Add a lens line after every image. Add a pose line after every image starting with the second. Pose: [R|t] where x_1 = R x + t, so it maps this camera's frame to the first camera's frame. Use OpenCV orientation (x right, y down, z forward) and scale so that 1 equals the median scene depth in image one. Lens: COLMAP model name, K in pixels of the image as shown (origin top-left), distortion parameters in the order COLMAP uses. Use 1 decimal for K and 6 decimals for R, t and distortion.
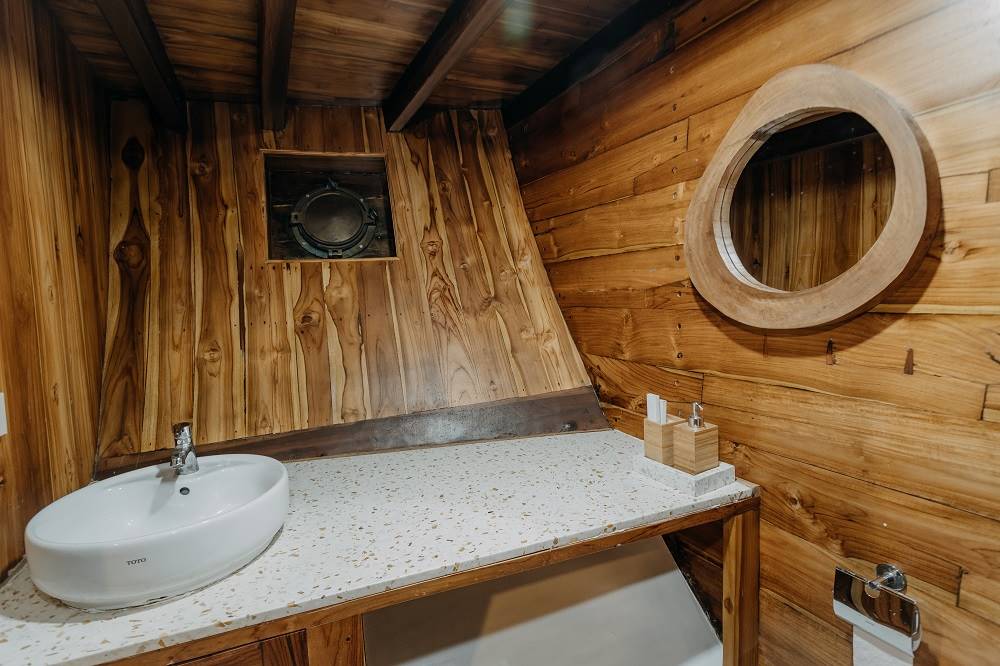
lens RADIAL K [[482.3, 0, 497.1], [0, 482.3, 333.1], [0, 0, 1]] dist [0.002757, 0.000509]
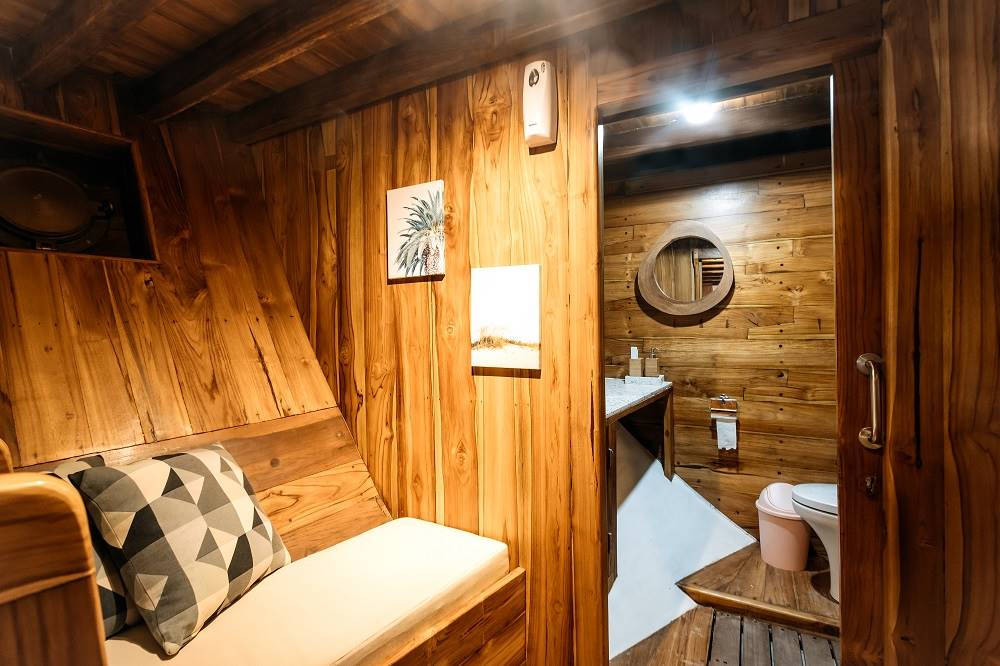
lens RADIAL K [[482.3, 0, 499.6], [0, 482.3, 330.8], [0, 0, 1]] dist [0.002757, 0.000509]
pose [[0.829014, 0.007935, 0.559172, -1.528931], [0.035171, 0.997180, -0.066293, 0.190640], [-0.558121, 0.074625, 0.826397, -0.532359]]
